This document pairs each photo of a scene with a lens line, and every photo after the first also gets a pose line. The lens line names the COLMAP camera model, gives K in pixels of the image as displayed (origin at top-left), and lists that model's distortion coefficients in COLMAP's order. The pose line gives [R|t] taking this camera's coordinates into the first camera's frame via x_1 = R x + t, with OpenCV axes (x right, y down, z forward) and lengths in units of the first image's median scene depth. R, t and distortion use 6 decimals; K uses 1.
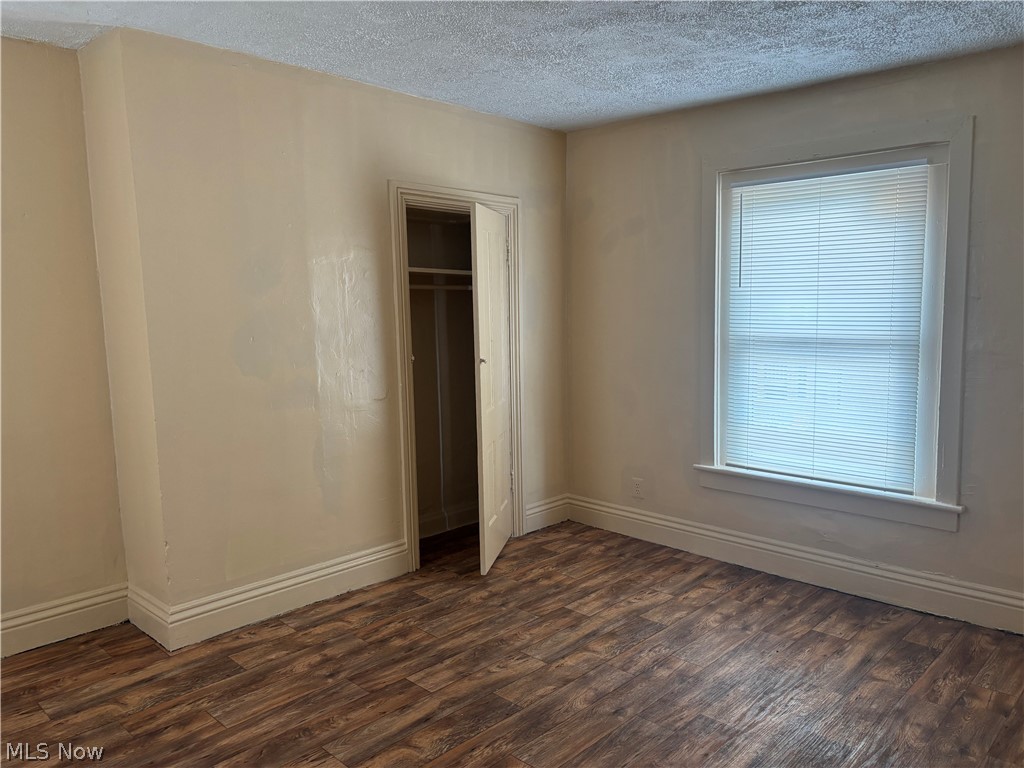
lens RADIAL K [[739.2, 0, 503.1], [0, 739.2, 382.3], [0, 0, 1]] dist [0.002468, -0.021464]
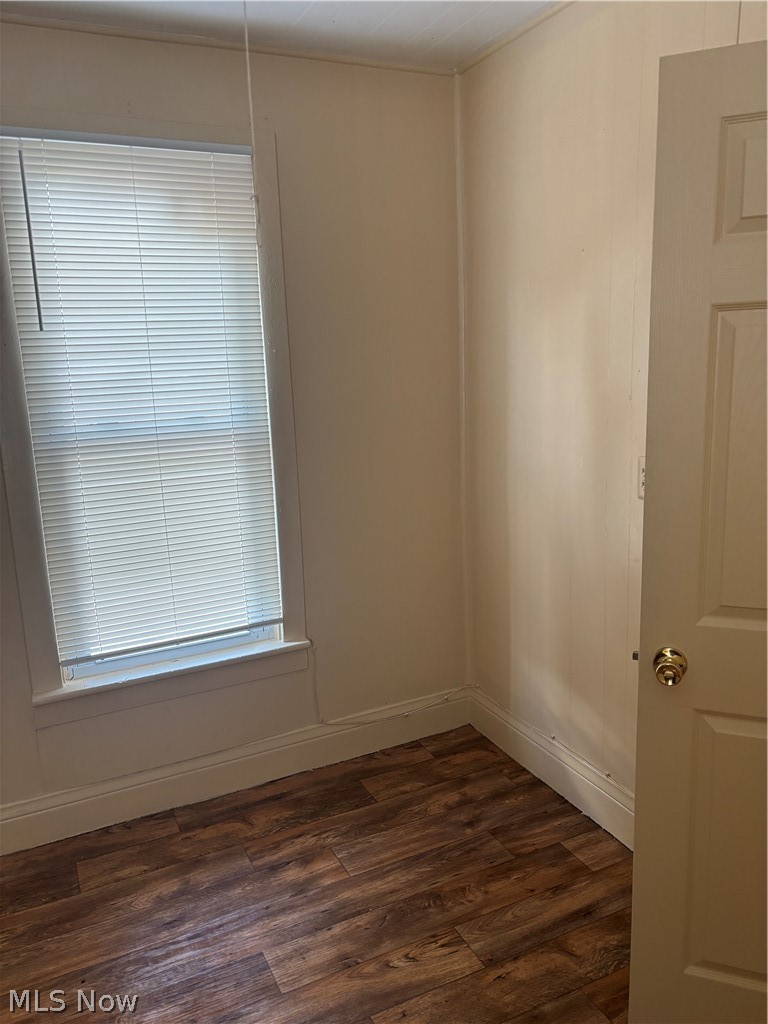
lens RADIAL K [[739.2, 0, 387.5], [0, 739.2, 509.8], [0, 0, 1]] dist [0.002468, -0.021464]
pose [[0.934698, 0.018736, -0.354949, -0.029715], [0.004335, 0.997935, 0.064091, -0.016369], [0.355416, -0.061444, 0.932686, 0.212387]]
